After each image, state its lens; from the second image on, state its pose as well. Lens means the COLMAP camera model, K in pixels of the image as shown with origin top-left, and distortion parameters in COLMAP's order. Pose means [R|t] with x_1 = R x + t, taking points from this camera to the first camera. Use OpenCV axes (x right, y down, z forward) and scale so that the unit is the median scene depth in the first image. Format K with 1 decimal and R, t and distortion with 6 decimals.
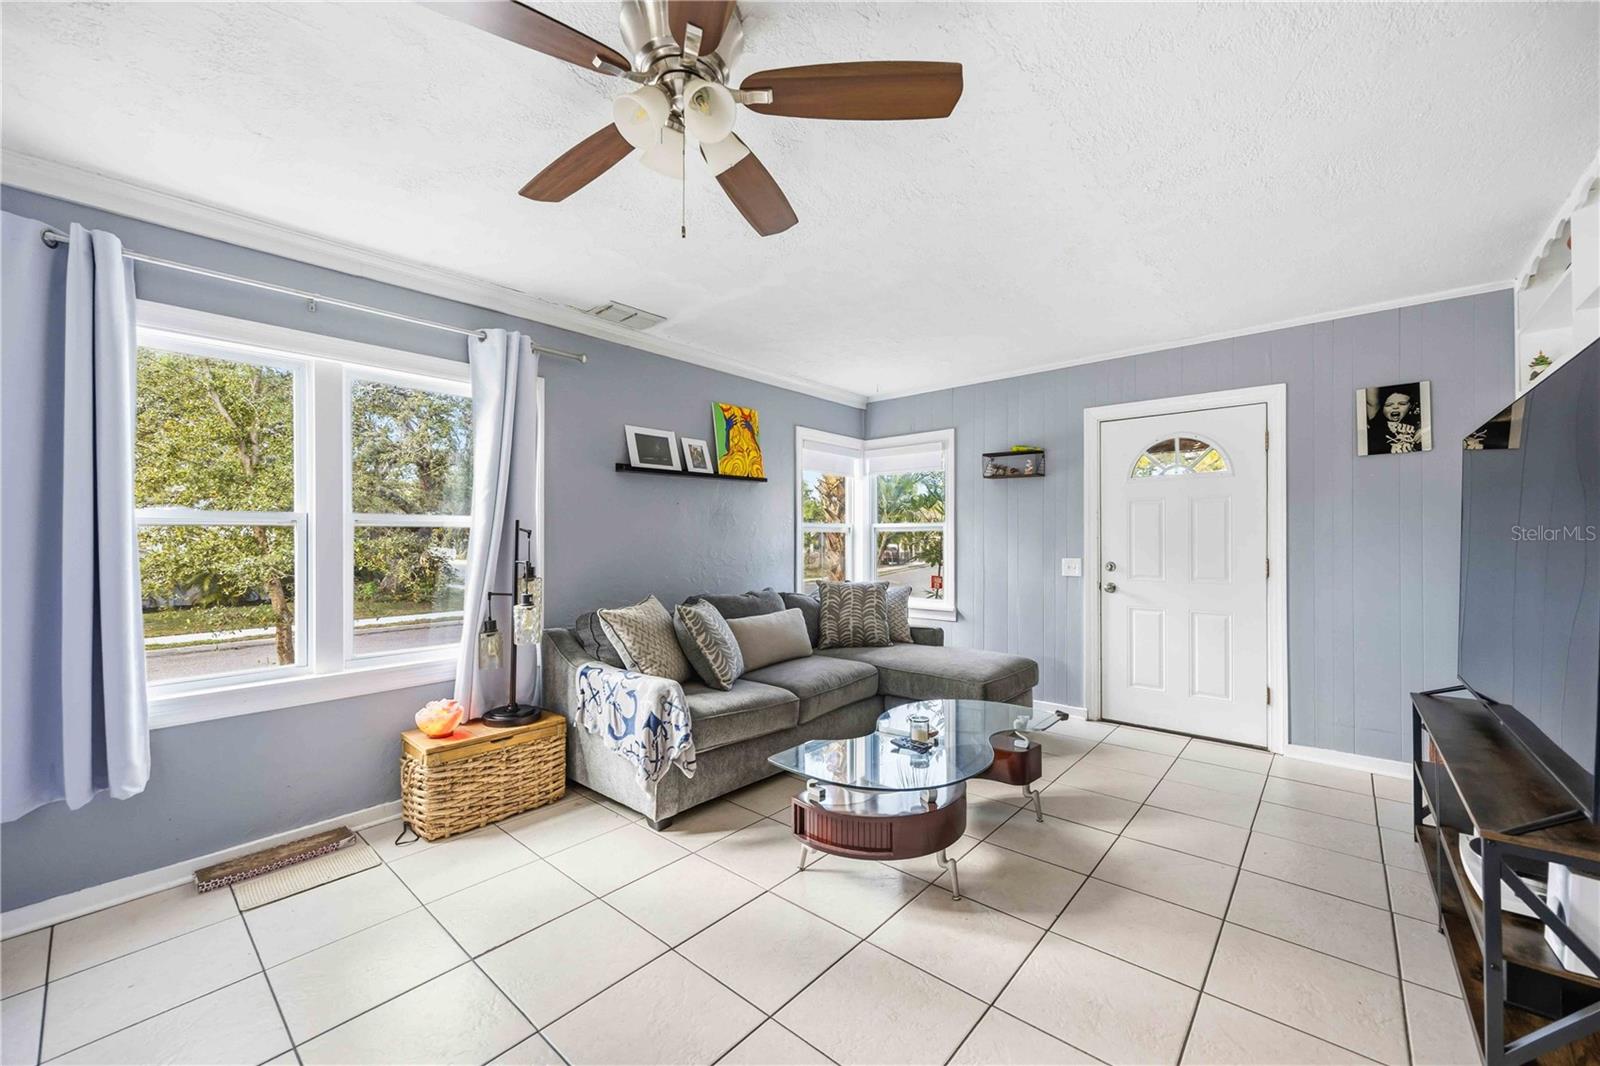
lens RADIAL K [[634.4, 0, 814.6], [0, 634.4, 534.9], [0, 0, 1]] dist [0.001178, 0.000063]
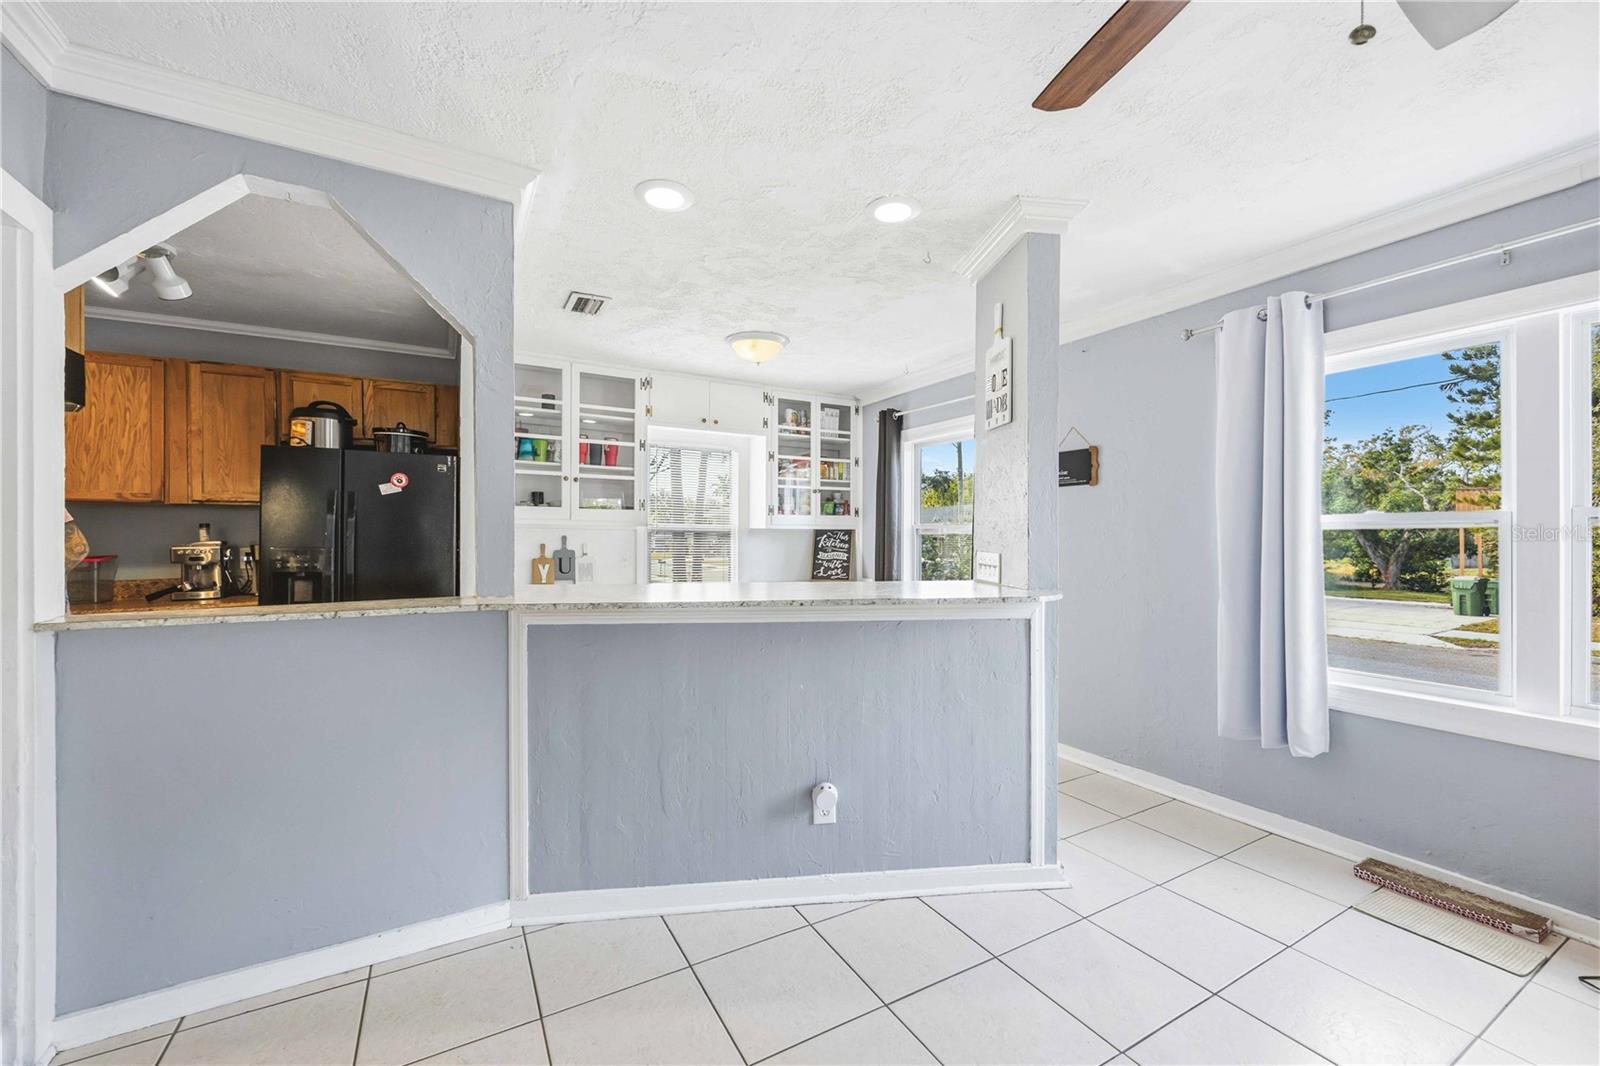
lens RADIAL K [[634.4, 0, 803.1], [0, 634.4, 535.1], [0, 0, 1]] dist [0.001178, 0.000063]
pose [[-0.349102, 0.000589, -0.937084, 0.318772], [0.002116, 0.999998, -0.000160, -0.005189], [0.937082, -0.002039, -0.349103, 0.468463]]
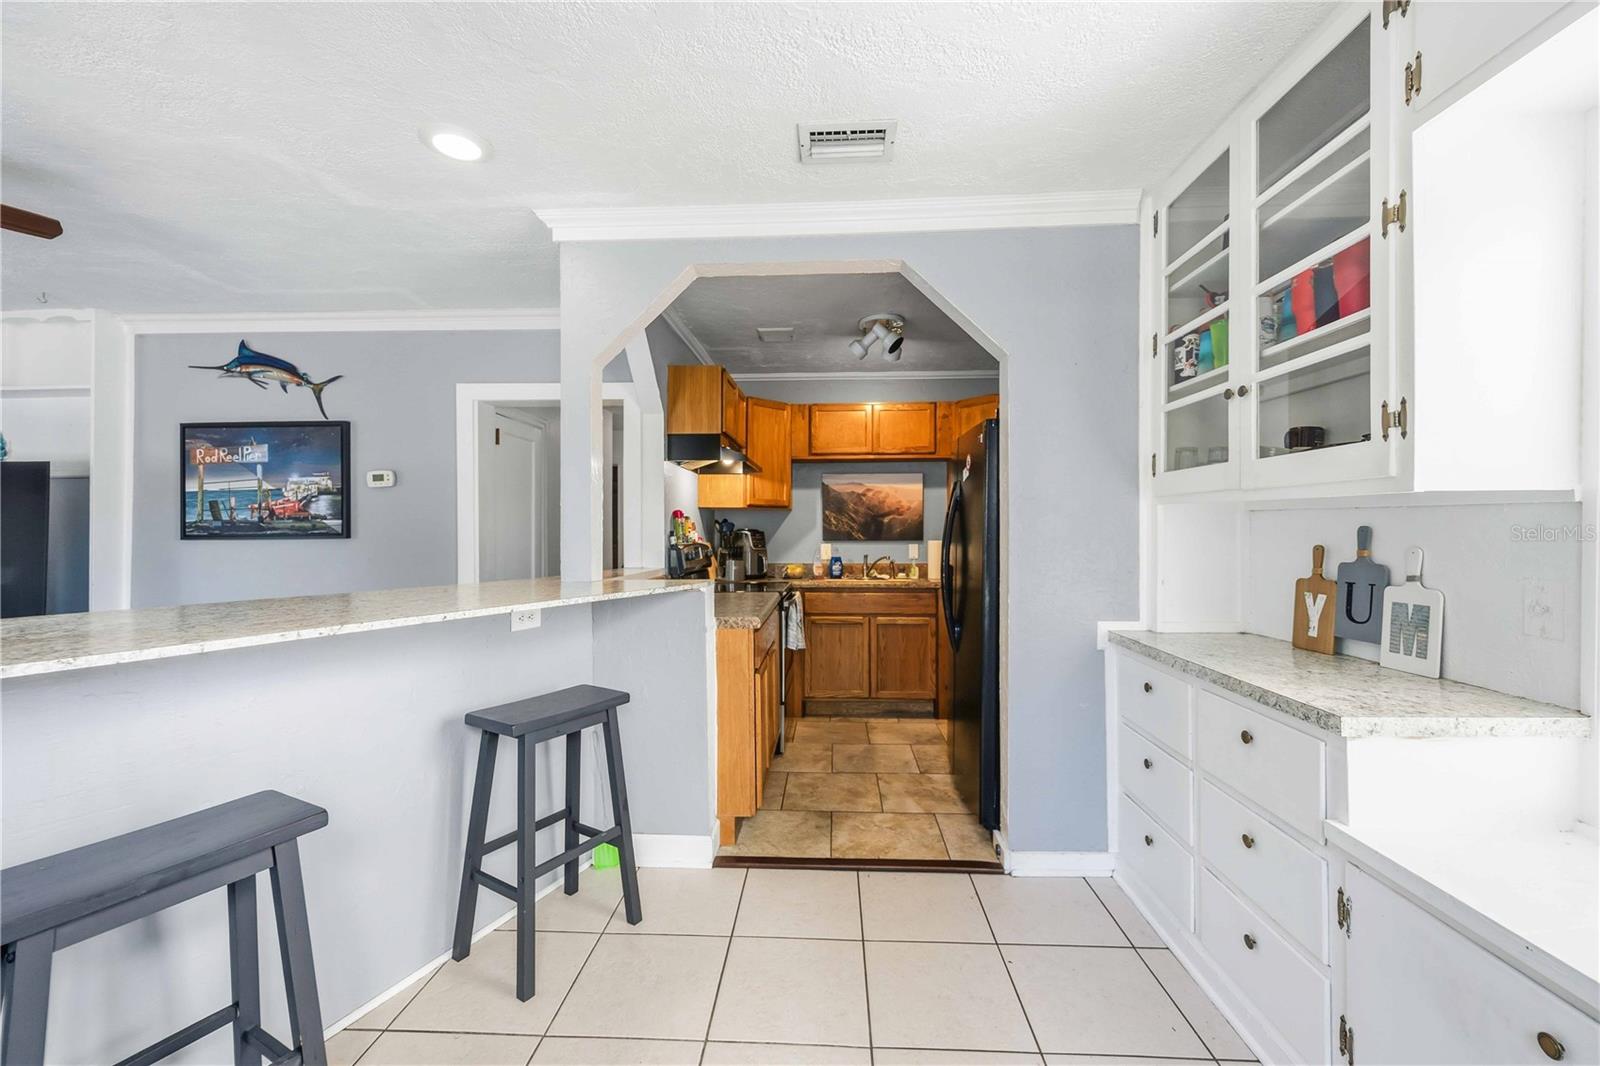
lens RADIAL K [[634.4, 0, 806.1], [0, 634.4, 531.8], [0, 0, 1]] dist [0.001178, 0.000063]
pose [[-0.619000, 0.005762, 0.785370, -0.844477], [0.000714, 0.999977, -0.006773, 0.002304], [-0.785391, -0.003632, -0.618989, 0.225539]]
